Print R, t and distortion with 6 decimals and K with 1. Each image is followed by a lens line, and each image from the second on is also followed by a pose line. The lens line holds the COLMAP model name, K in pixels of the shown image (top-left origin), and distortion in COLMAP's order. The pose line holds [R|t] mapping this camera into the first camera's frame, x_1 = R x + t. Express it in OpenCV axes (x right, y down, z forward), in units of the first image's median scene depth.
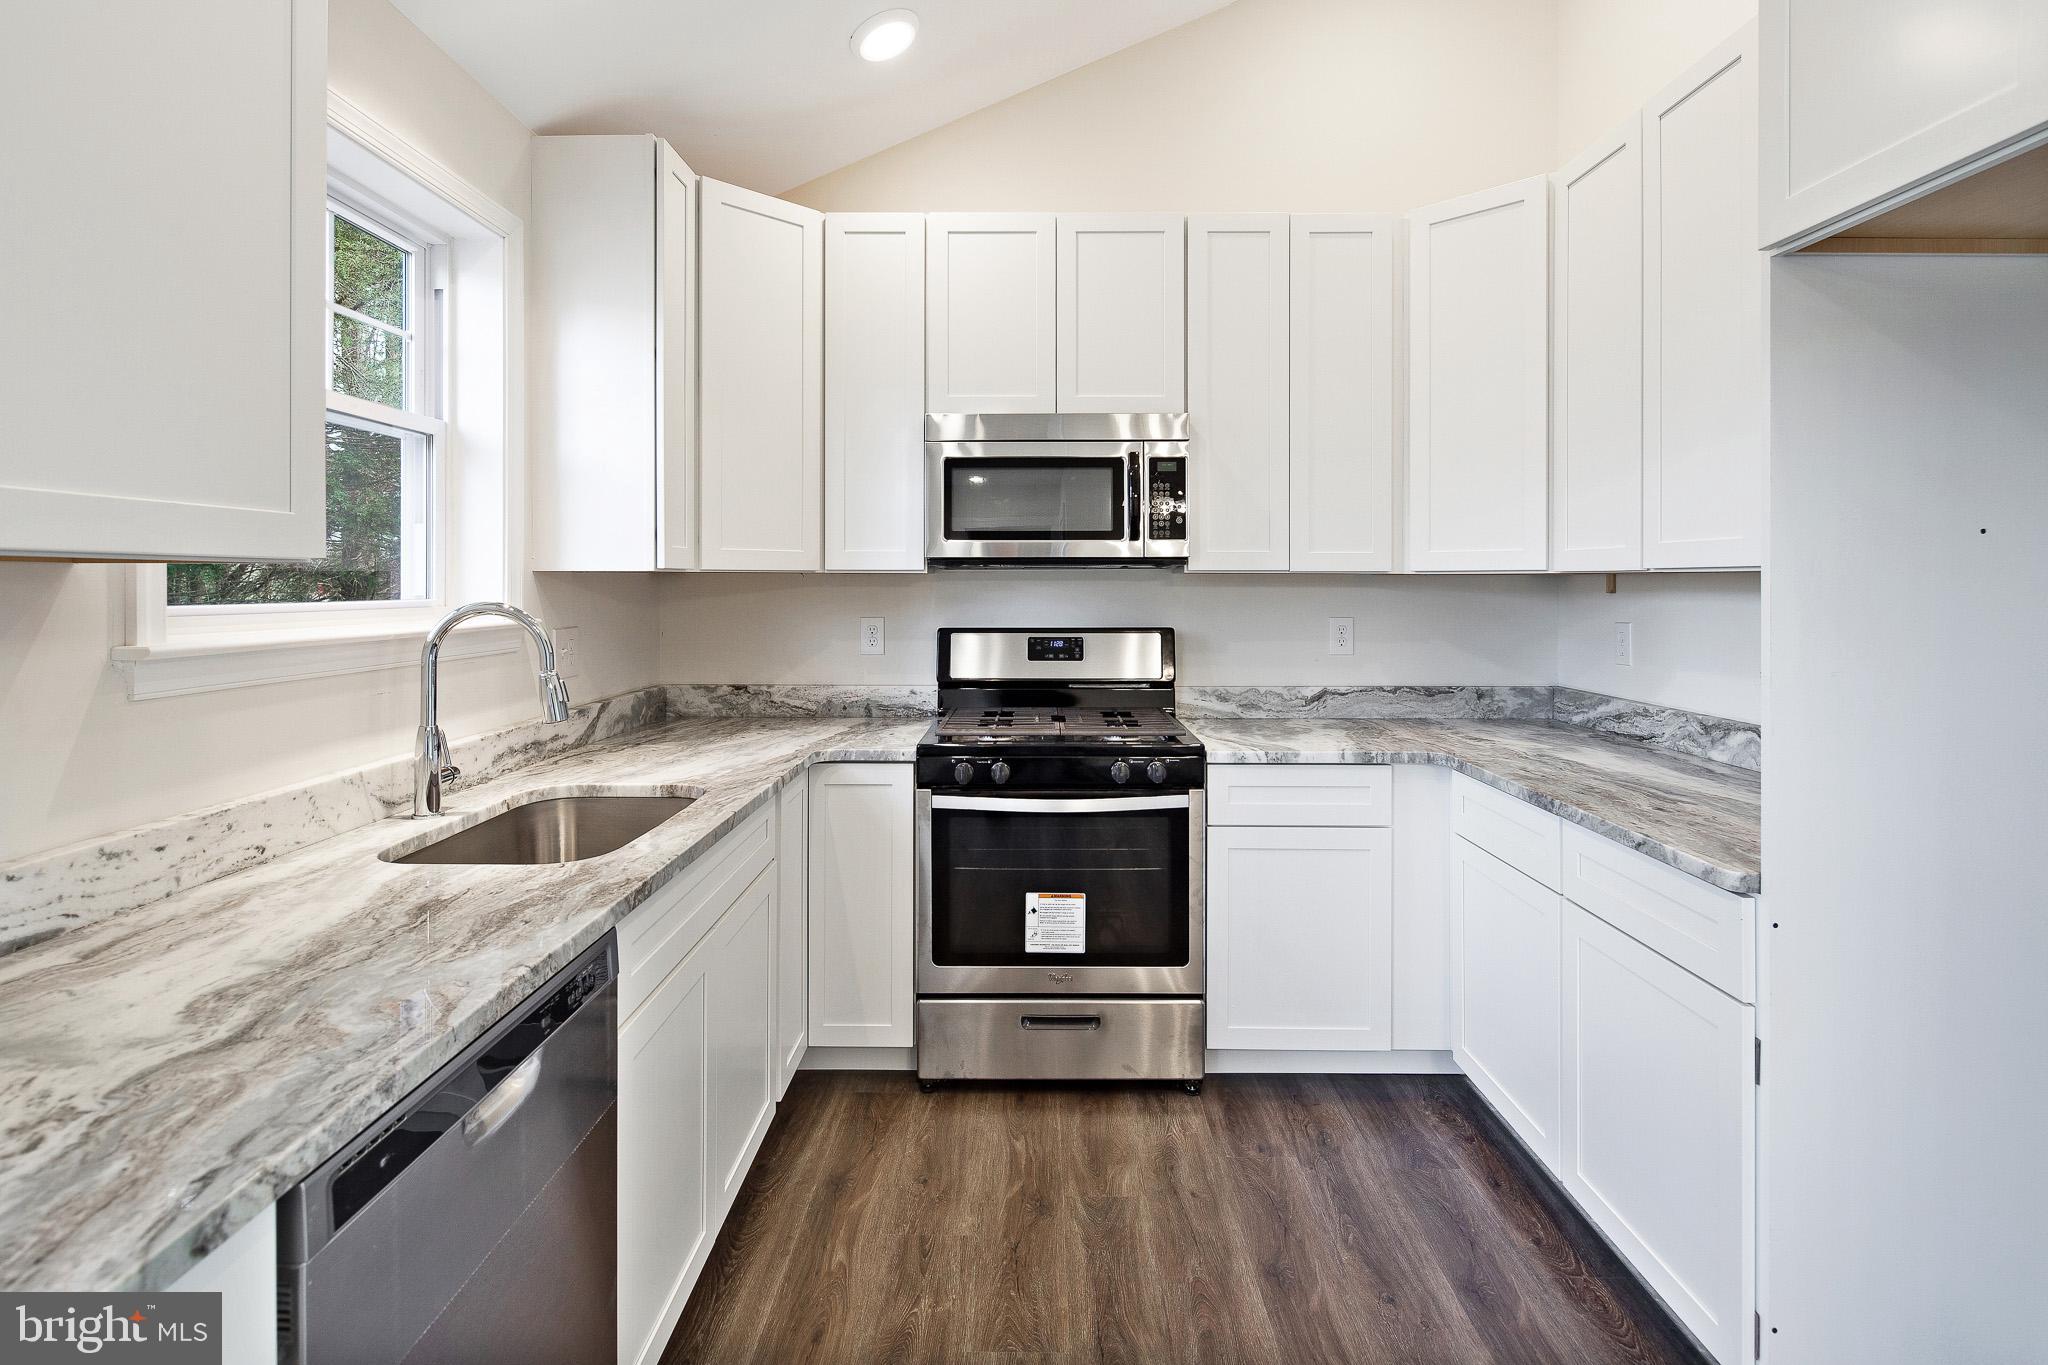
lens RADIAL K [[1005.5, 0, 1028.0], [0, 1005.5, 583.5], [0, 0, 1]] dist [0.007275, -0.005778]
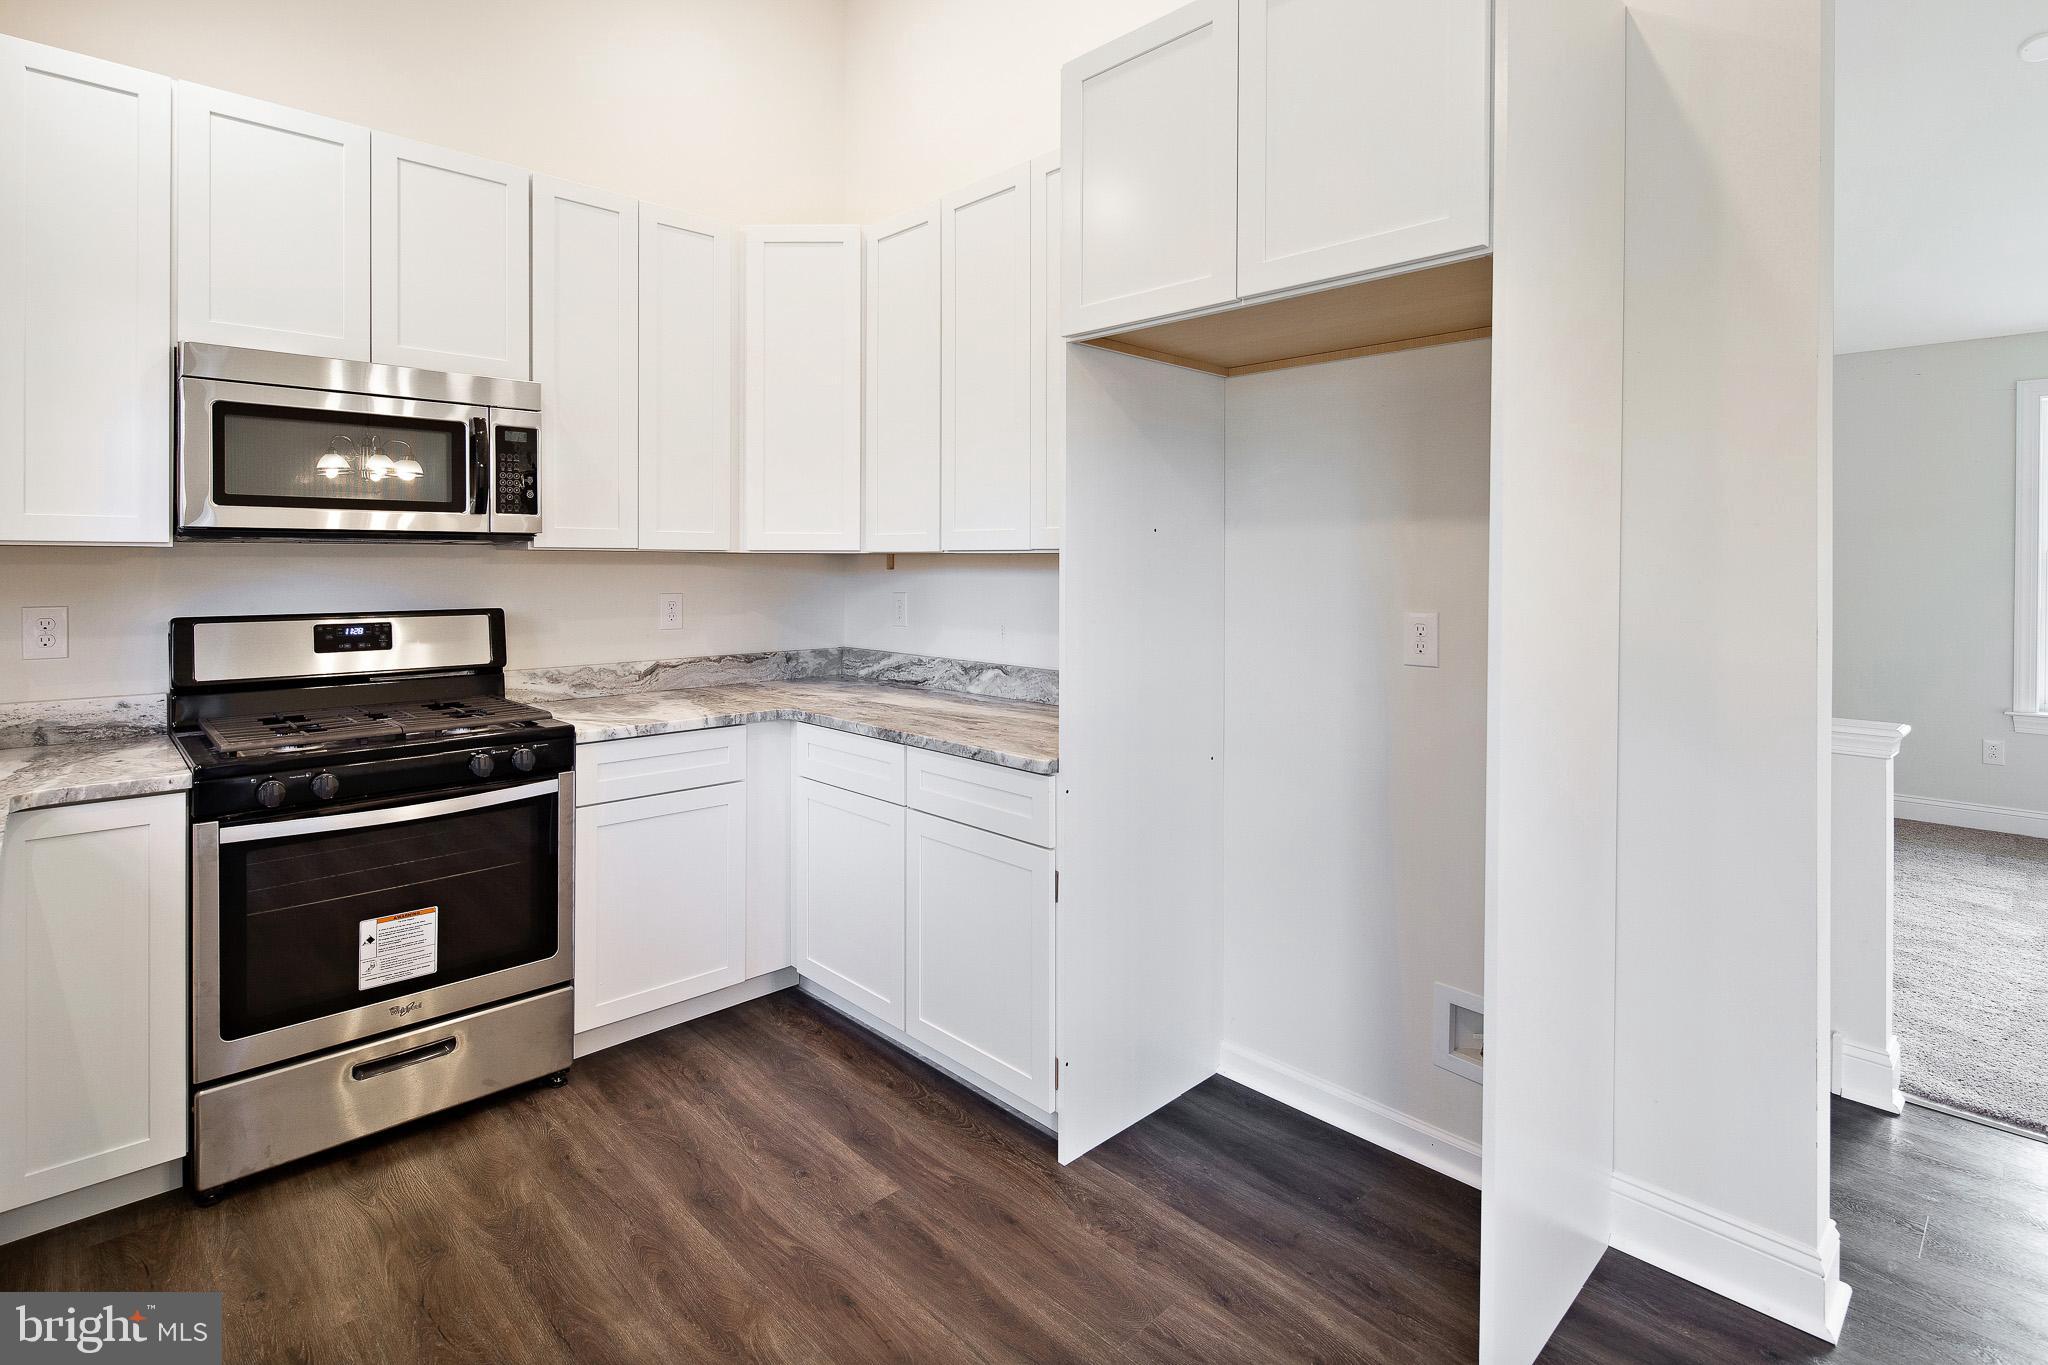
lens RADIAL K [[1005.5, 0, 1030.3], [0, 1005.5, 563.1], [0, 0, 1]] dist [0.007275, -0.005778]
pose [[0.711815, 0.000368, 0.702367, -0.206855], [-0.002197, 0.999996, 0.001702, -0.000787], [-0.702364, -0.002754, 0.711813, -0.012318]]
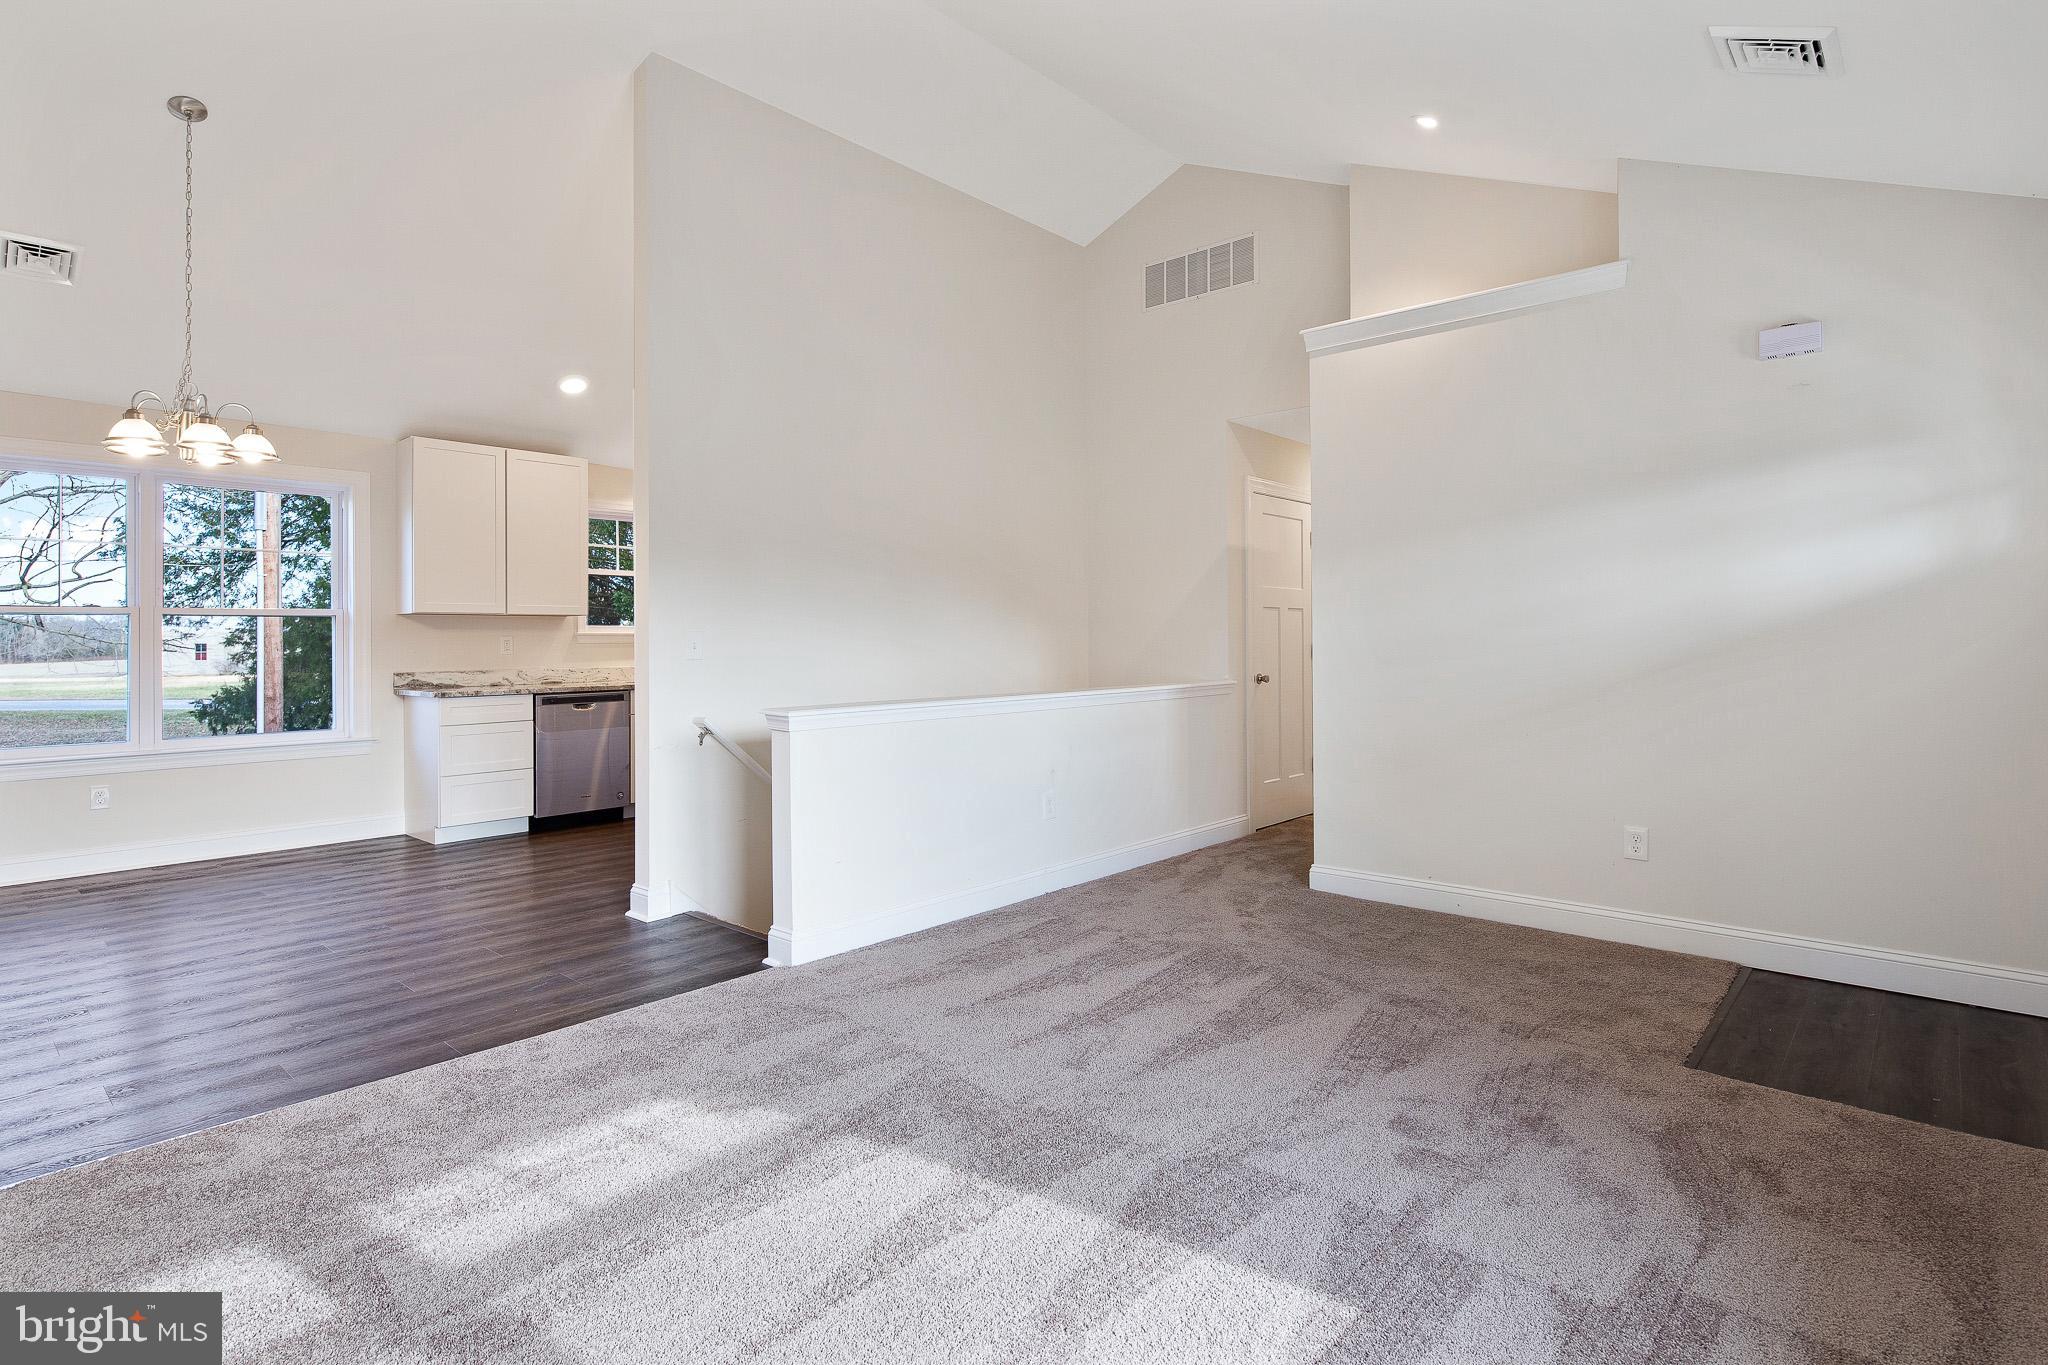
lens RADIAL K [[1005.5, 0, 1025.7], [0, 1005.5, 627.8], [0, 0, 1]] dist [0.007275, -0.005778]
pose [[0.756986, -0.012606, -0.653309, 2.322292], [0.007256, 0.999914, -0.010887, 0.059886], [0.653390, 0.003501, 0.757013, -0.777562]]
